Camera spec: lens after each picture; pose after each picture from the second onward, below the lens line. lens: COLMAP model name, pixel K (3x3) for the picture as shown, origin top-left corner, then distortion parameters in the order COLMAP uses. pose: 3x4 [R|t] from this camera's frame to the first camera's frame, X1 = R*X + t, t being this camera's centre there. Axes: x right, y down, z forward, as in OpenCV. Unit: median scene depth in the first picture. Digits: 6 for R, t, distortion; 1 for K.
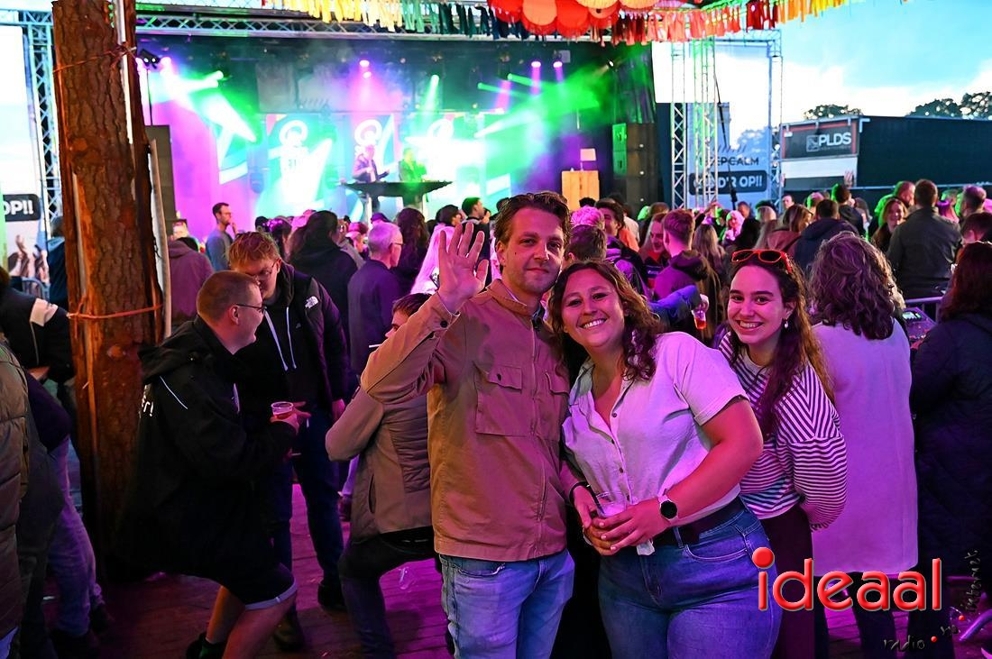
lens RADIAL K [[1016.1, 0, 496.0], [0, 1016.1, 329.5], [0, 0, 1]] dist [0.012320, 0.018626]
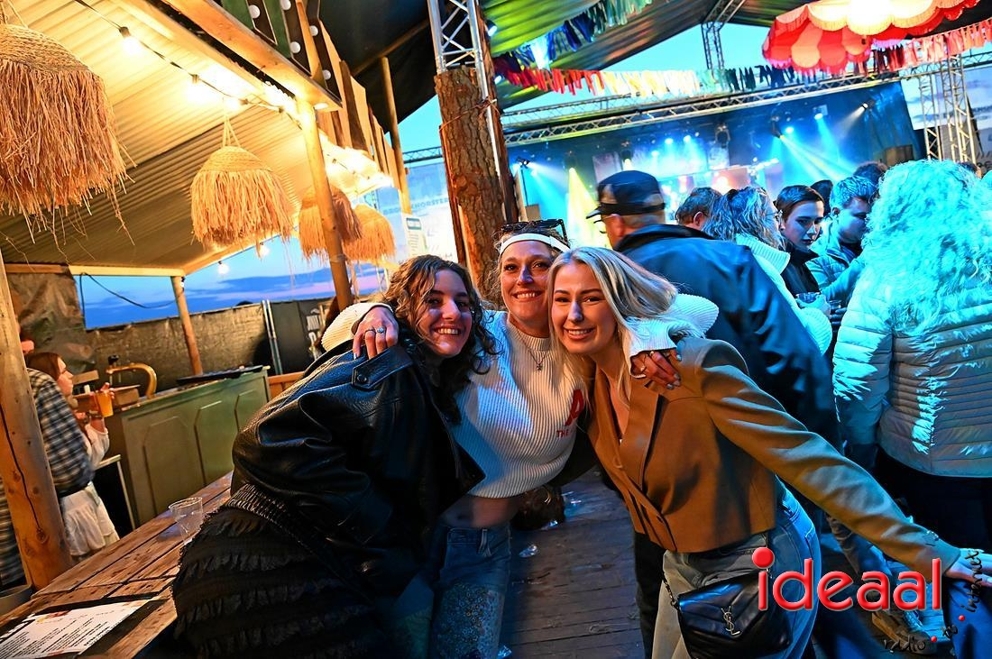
lens RADIAL K [[686.7, 0, 496.0], [0, 686.7, 329.5], [0, 0, 1]] dist [-0.117313, 0.090054]
pose [[0.919528, -0.091499, -0.382226, -0.061515], [0.081332, 0.995772, -0.042711, 0.039807], [0.384518, 0.008187, 0.923081, 0.234591]]
